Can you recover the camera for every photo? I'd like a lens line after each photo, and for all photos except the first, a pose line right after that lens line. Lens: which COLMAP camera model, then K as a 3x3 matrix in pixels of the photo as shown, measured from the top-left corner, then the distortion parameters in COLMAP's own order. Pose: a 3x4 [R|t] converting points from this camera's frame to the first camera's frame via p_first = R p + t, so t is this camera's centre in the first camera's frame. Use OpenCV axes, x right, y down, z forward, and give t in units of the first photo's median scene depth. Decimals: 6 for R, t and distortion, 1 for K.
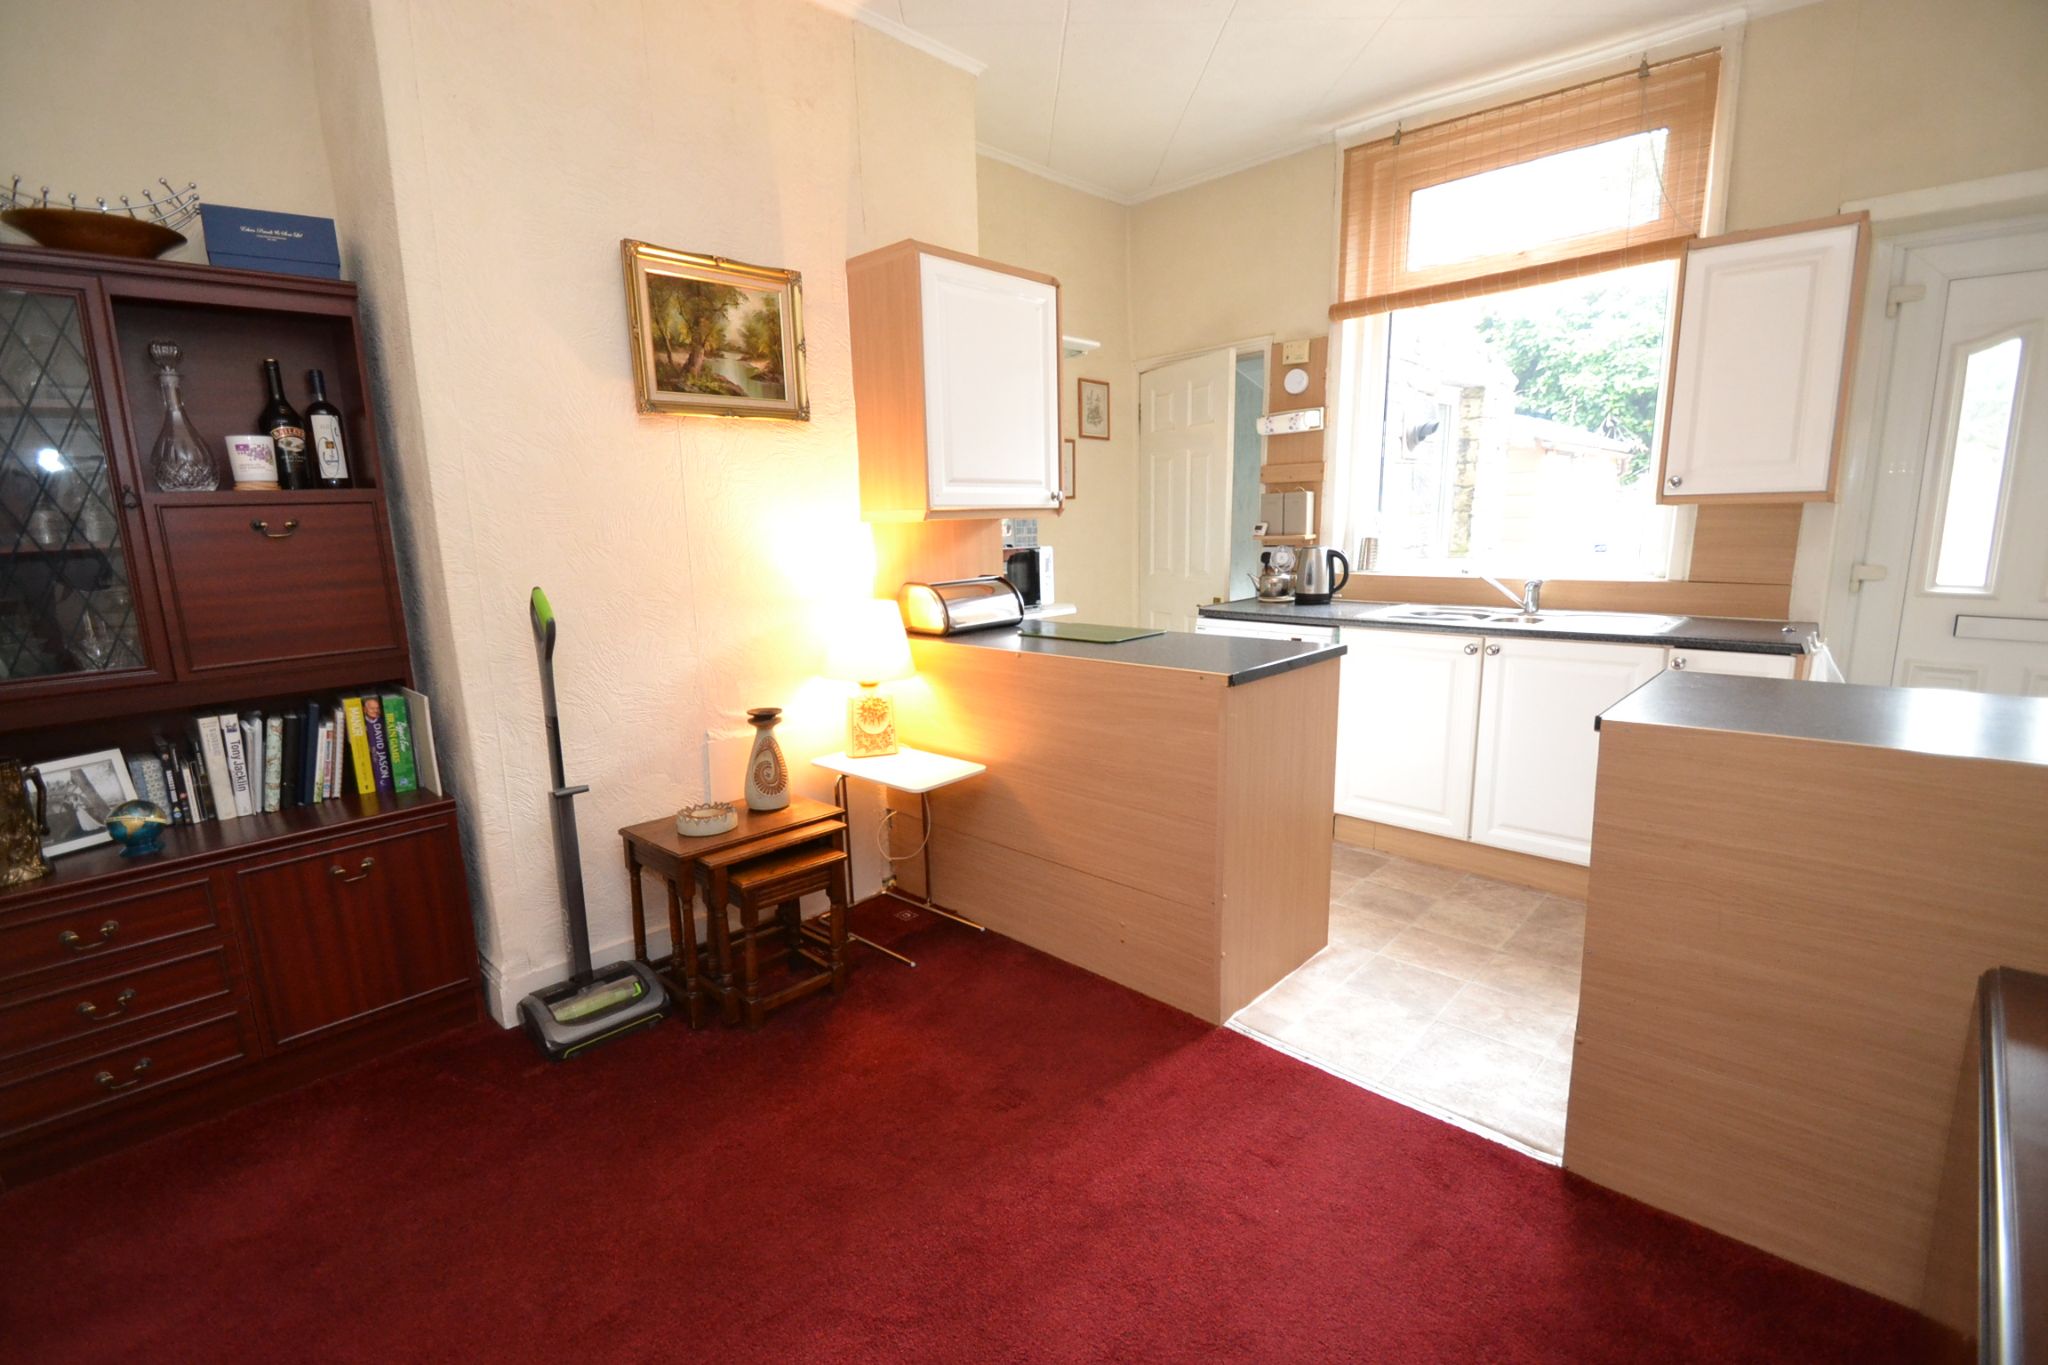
lens RADIAL K [[913.1, 0, 1029.8], [0, 913.1, 689.1], [0, 0, 1]] dist [-0.001785, -0.003555]
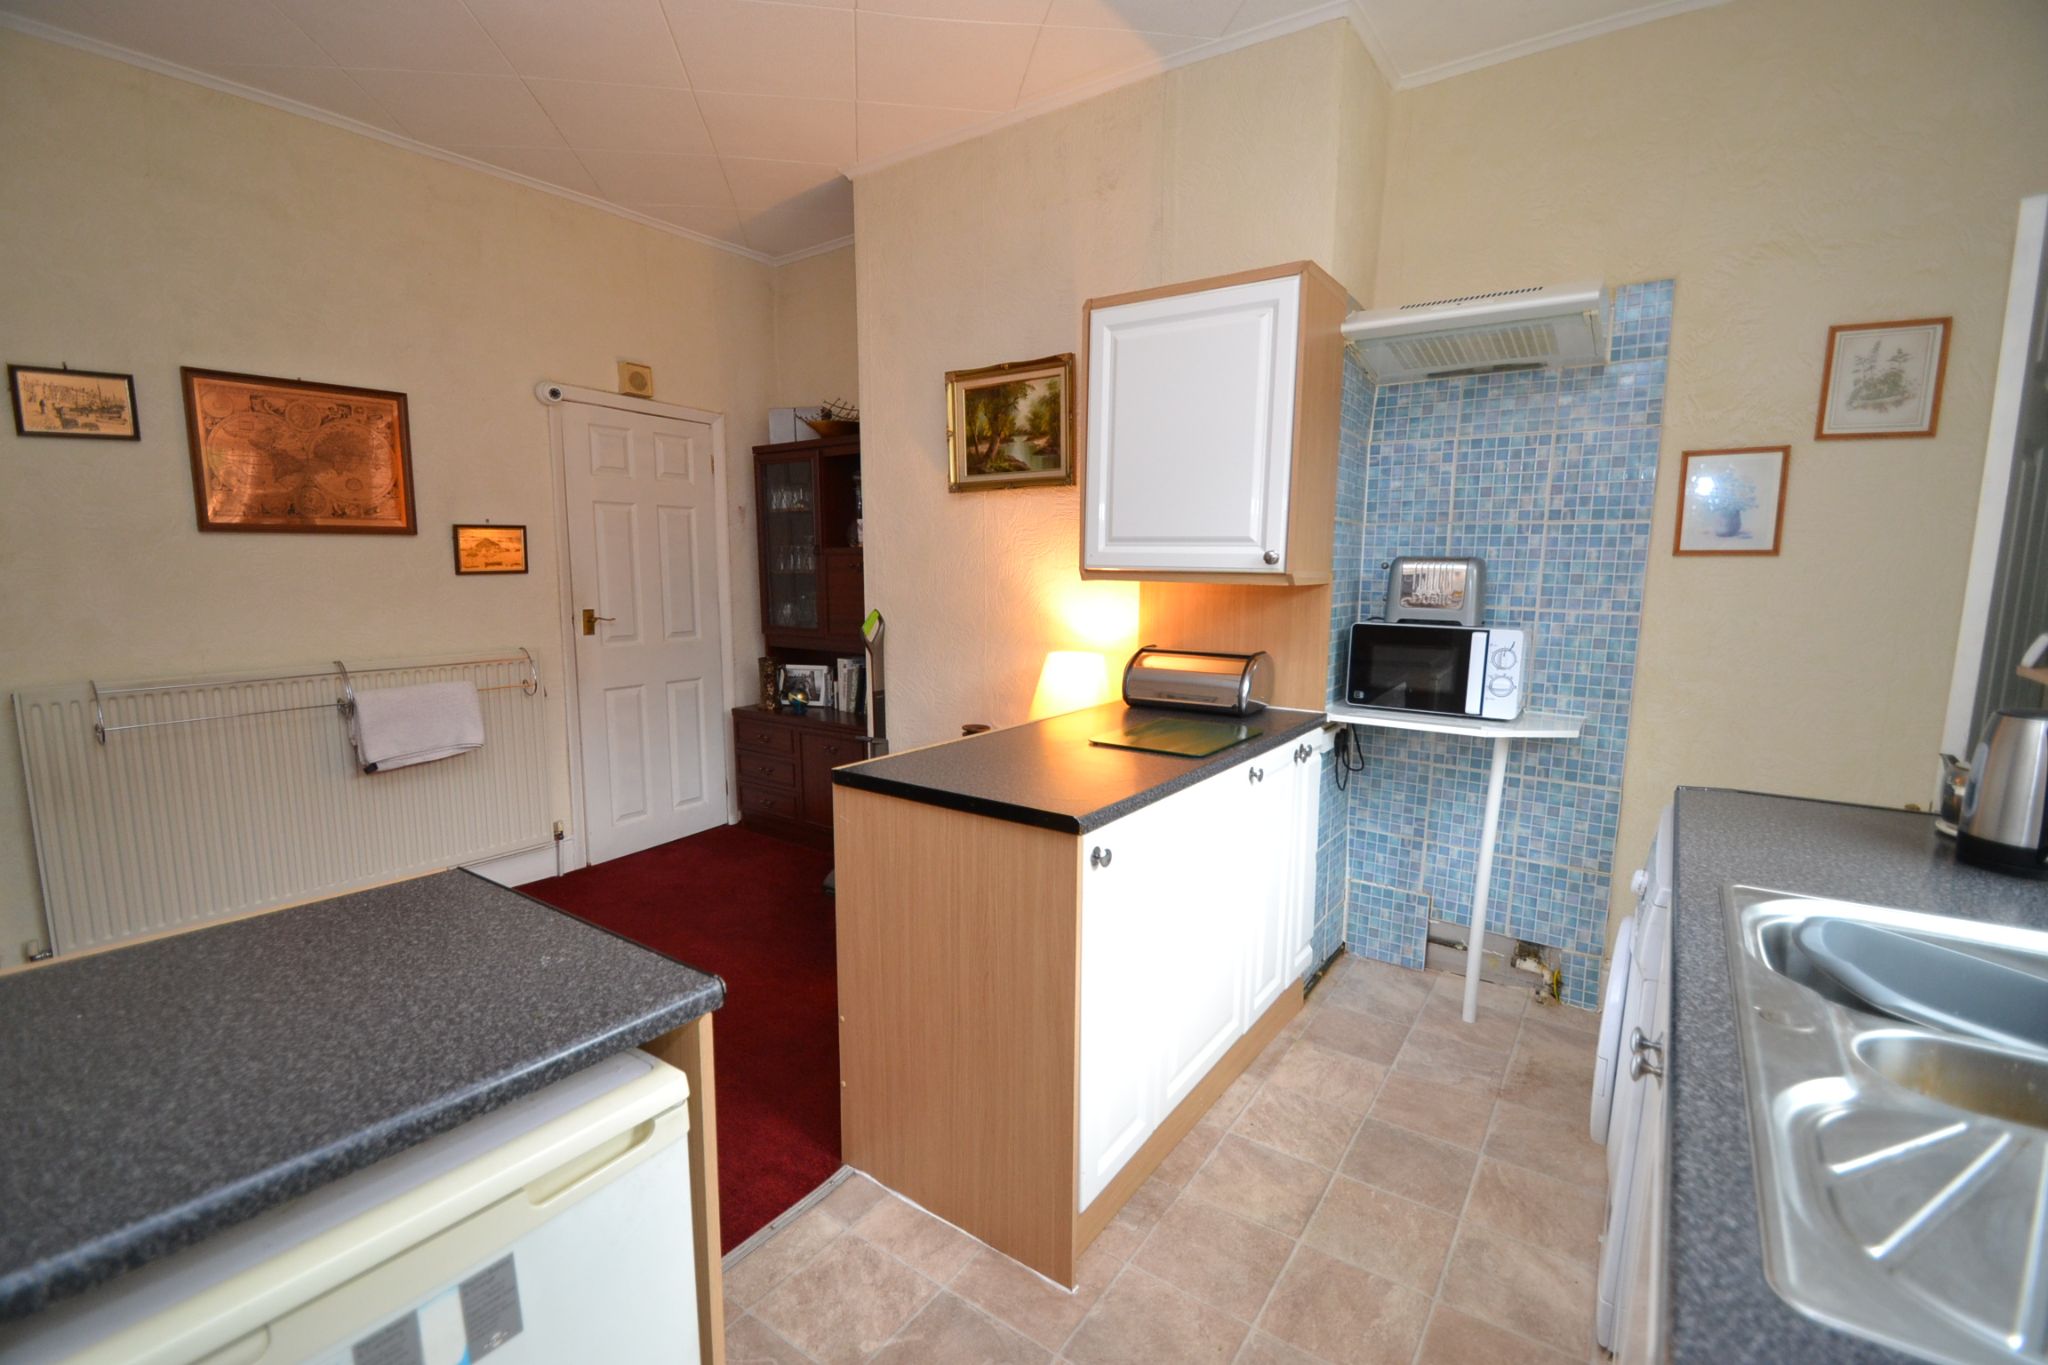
lens RADIAL K [[913.1, 0, 1015.3], [0, 913.1, 689.3], [0, 0, 1]] dist [-0.001785, -0.003555]
pose [[0.136237, 0.170760, -0.975849, 0.920277], [-0.189690, 0.971303, 0.143482, -0.214175], [0.972346, 0.165561, 0.164719, 0.849576]]
